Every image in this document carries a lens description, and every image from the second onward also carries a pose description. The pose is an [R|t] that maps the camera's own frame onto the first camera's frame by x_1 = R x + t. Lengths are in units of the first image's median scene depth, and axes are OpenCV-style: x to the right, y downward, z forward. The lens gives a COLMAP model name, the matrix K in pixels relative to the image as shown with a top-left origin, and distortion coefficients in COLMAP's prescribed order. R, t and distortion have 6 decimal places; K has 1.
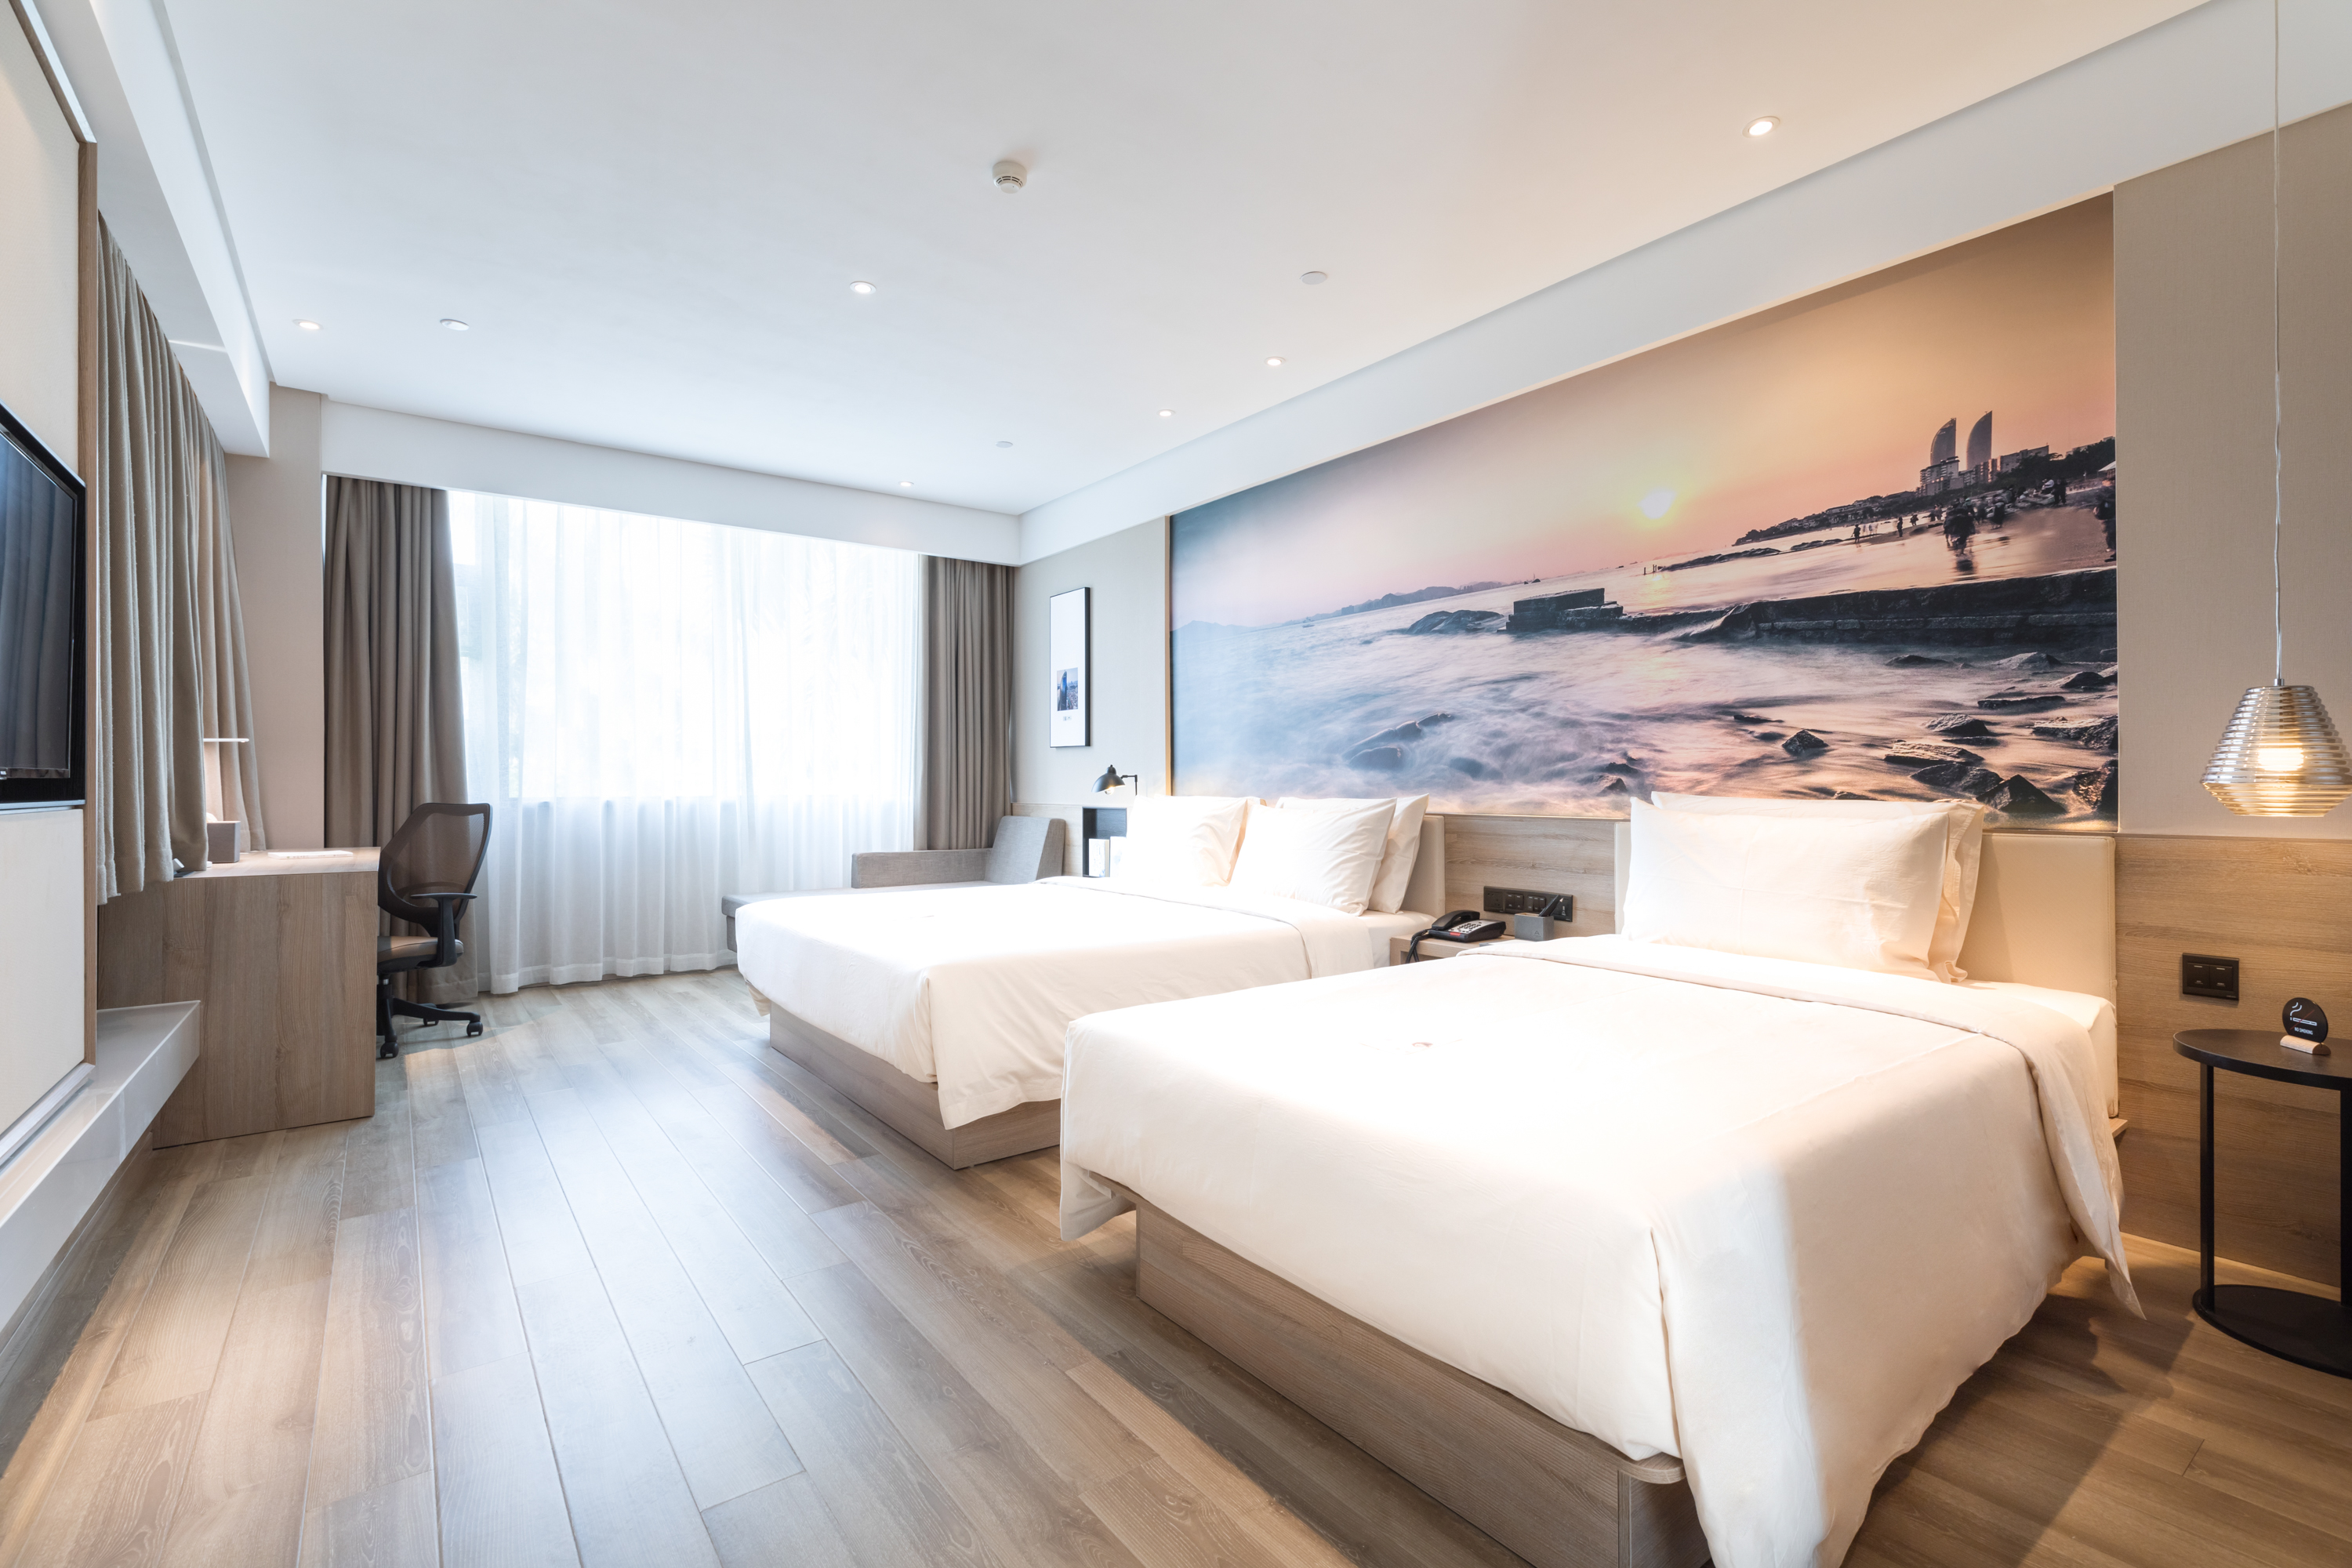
lens RADIAL K [[1071.4, 0, 1182.4], [0, 1071.4, 796.2], [0, 0, 1]] dist [-0.018970, -0.000462]
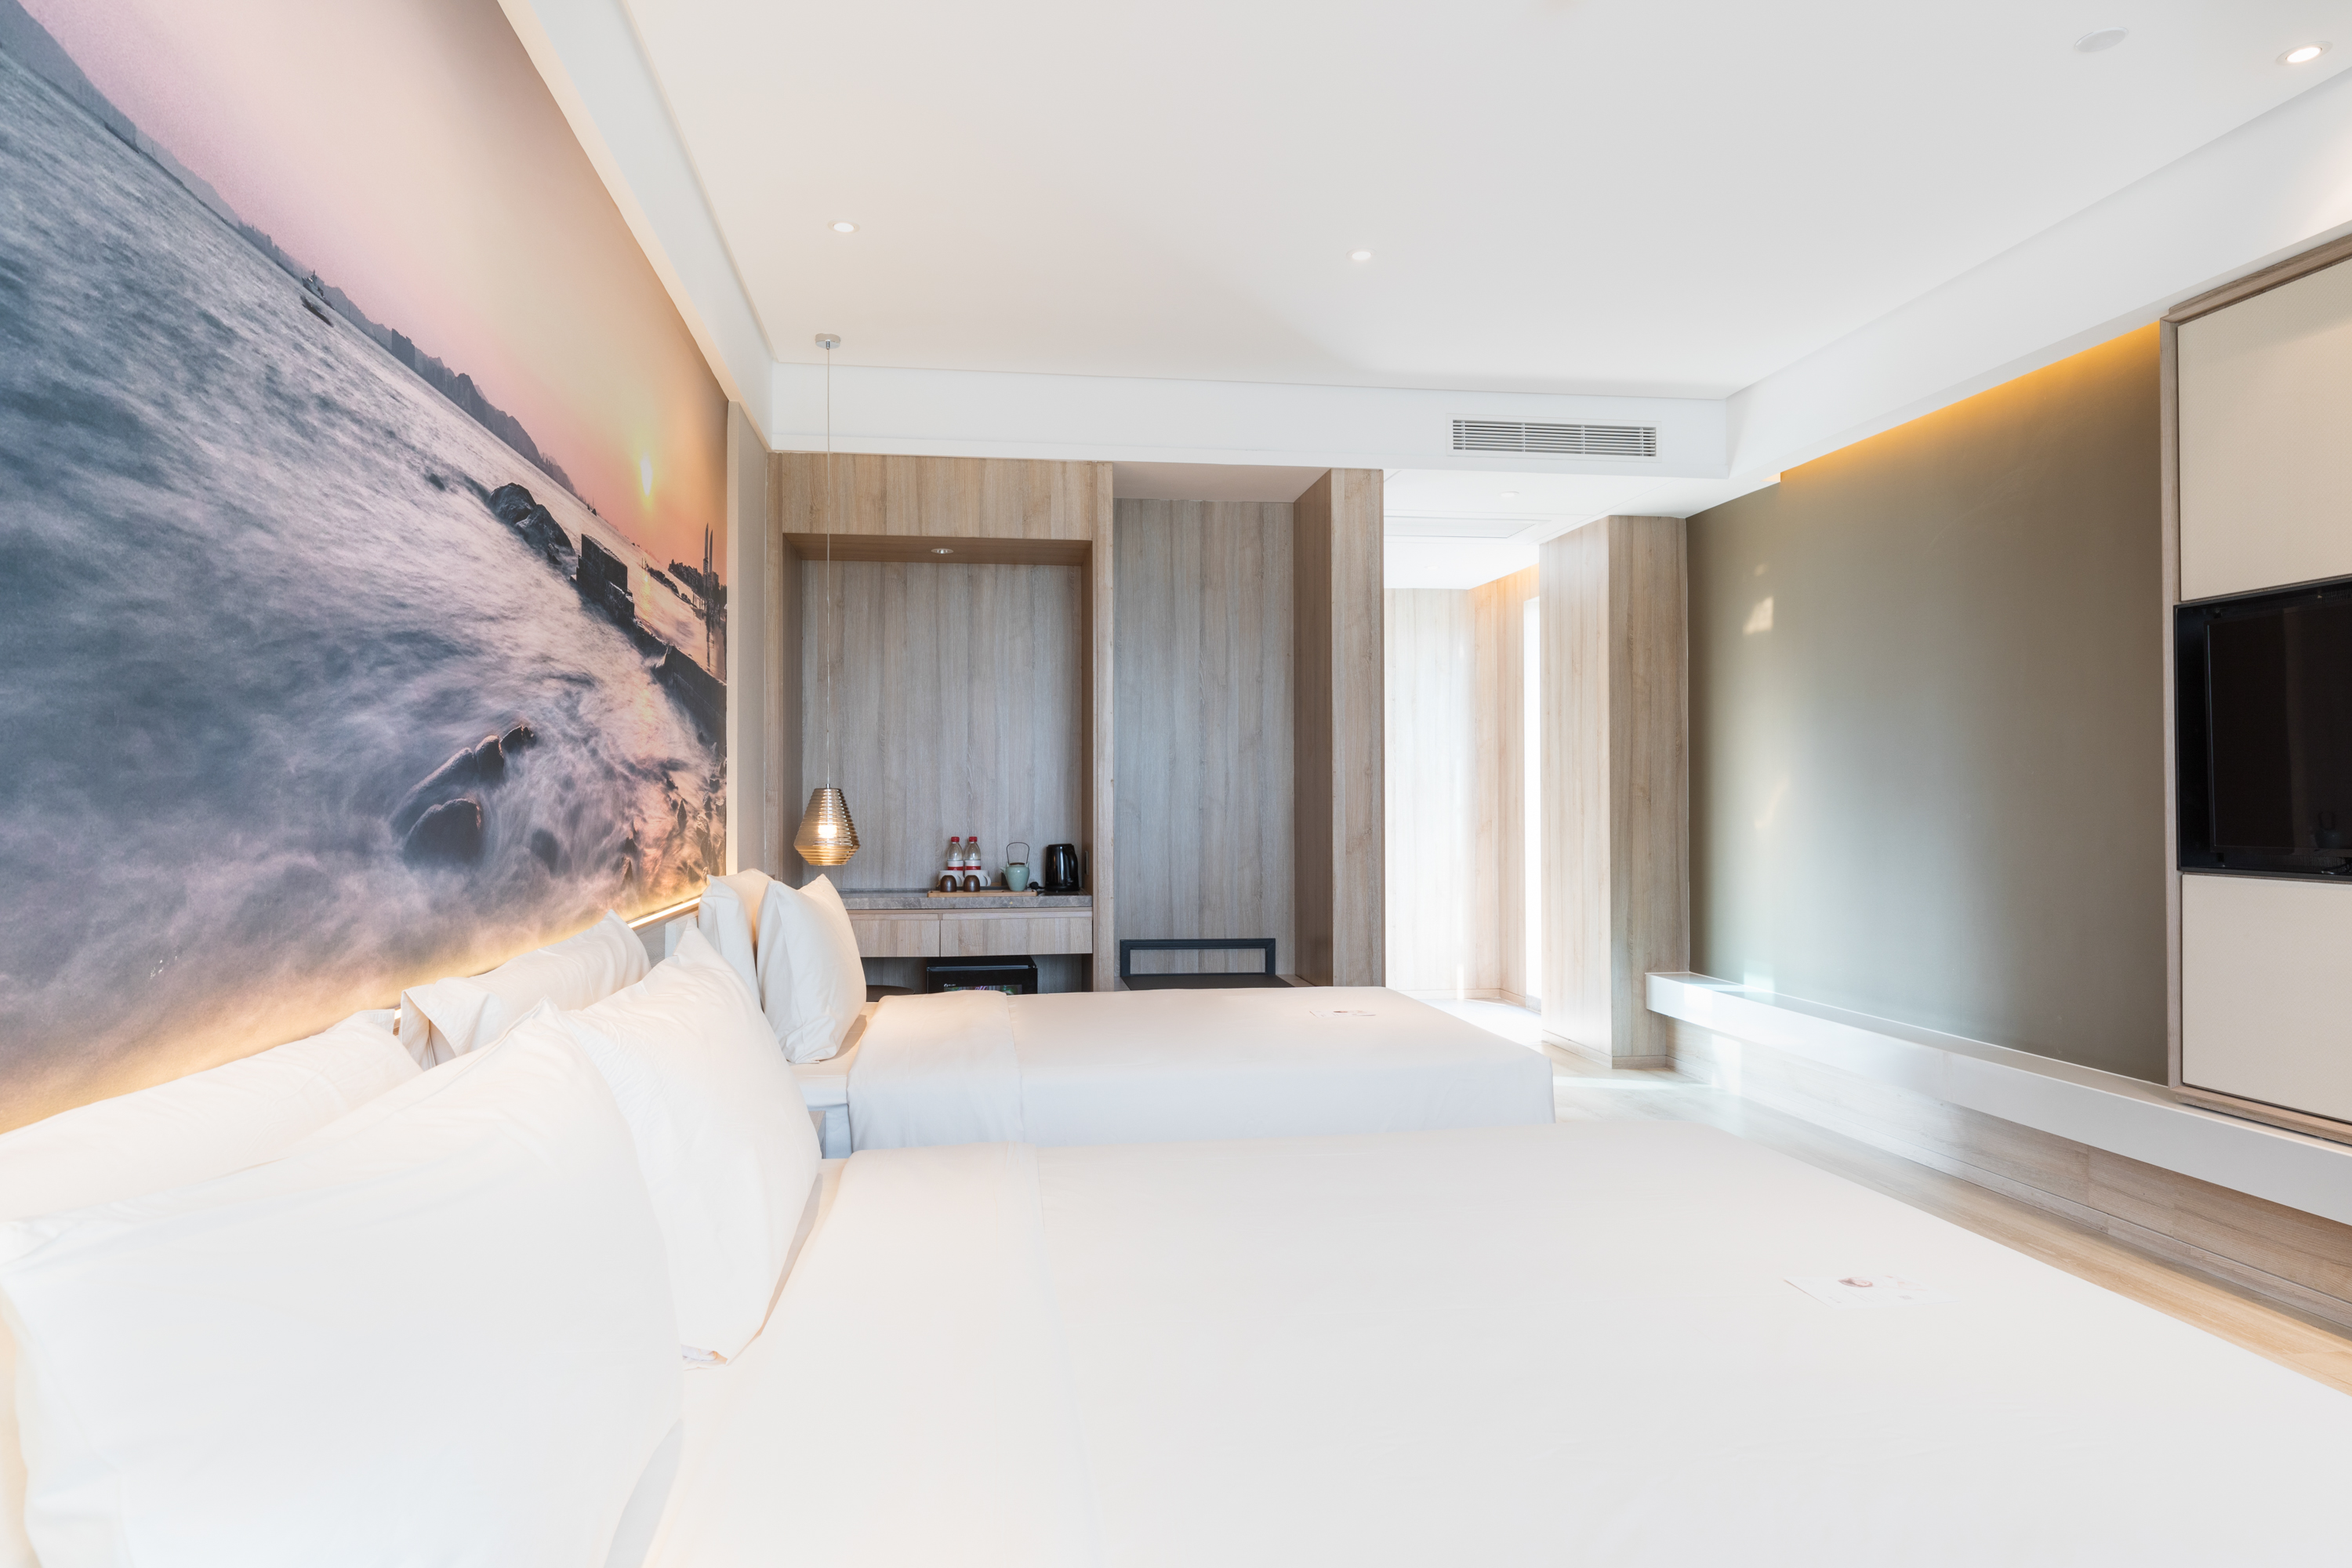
lens RADIAL K [[1395.8, 0, 1167.5], [0, 1395.8, 794.2], [0, 0, 1]] dist [0.020453, -0.000564]
pose [[-0.888450, 0.010107, 0.458861, -0.267261], [0.014217, 0.999884, 0.005502, -0.054027], [-0.458752, 0.011411, -0.888491, 1.505771]]
